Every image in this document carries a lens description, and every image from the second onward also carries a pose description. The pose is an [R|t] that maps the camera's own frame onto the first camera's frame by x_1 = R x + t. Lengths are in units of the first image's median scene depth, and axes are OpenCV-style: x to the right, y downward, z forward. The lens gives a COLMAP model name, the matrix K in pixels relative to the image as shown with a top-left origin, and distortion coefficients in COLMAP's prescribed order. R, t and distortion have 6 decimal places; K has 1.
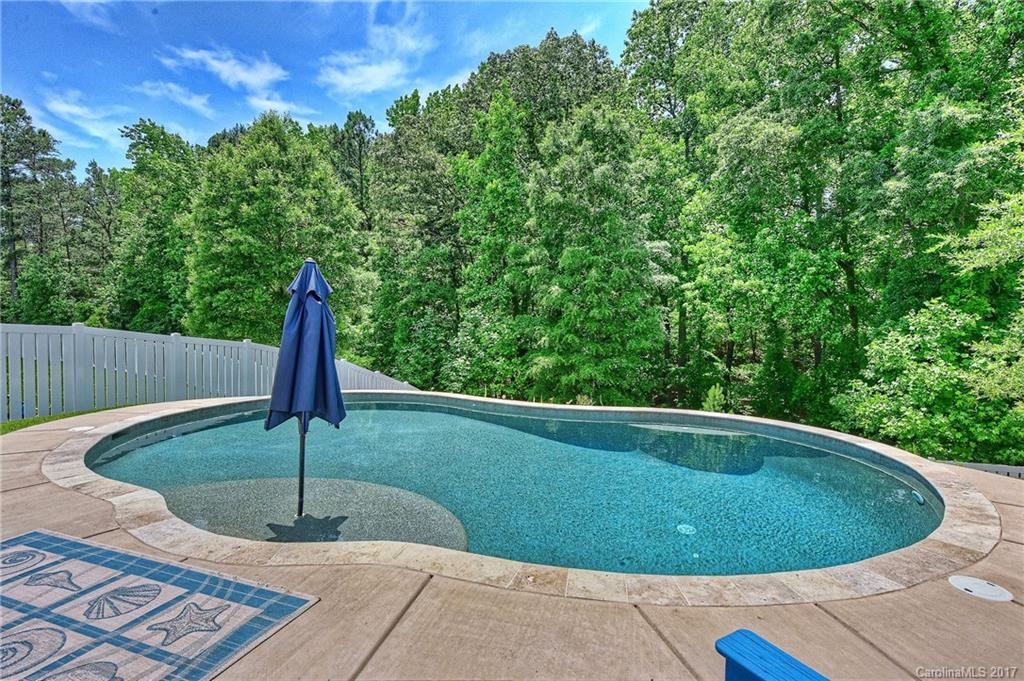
lens RADIAL K [[507.8, 0, 512.0], [0, 507.8, 340.5], [0, 0, 1]] dist [0.000161, -0.000093]
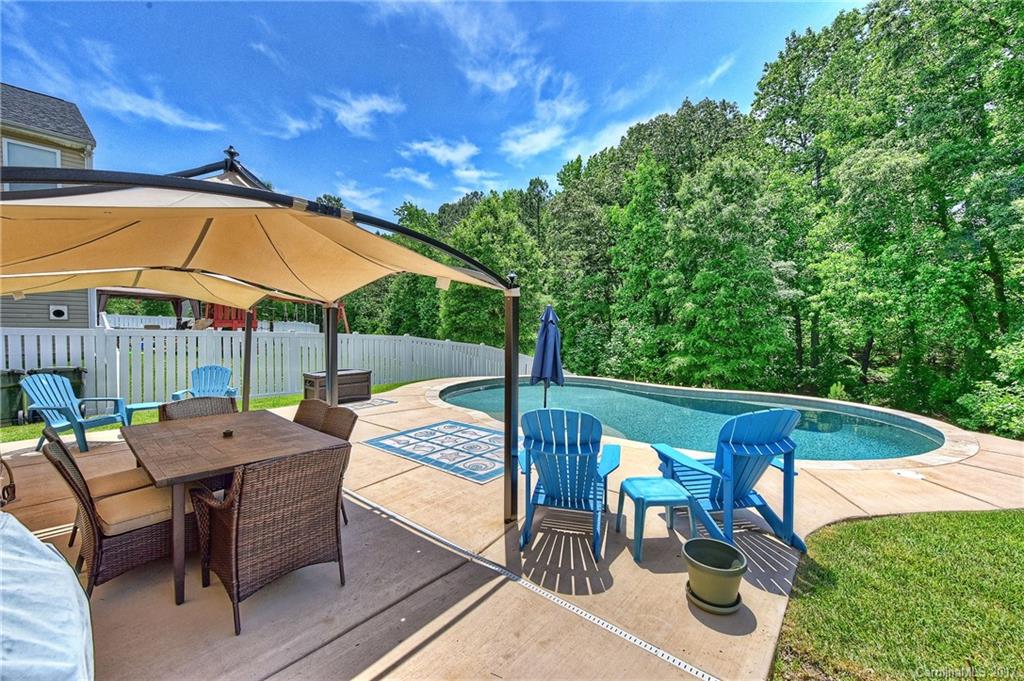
lens RADIAL K [[405.8, 0, 512.0], [0, 405.8, 340.5], [0, 0, 1]] dist [-0.003009, -0.002405]
pose [[0.945155, 0.000353, -0.326621, -0.004086], [-0.003206, 0.999961, -0.008194, -0.000514], [0.326606, 0.008792, 0.945120, -0.103256]]
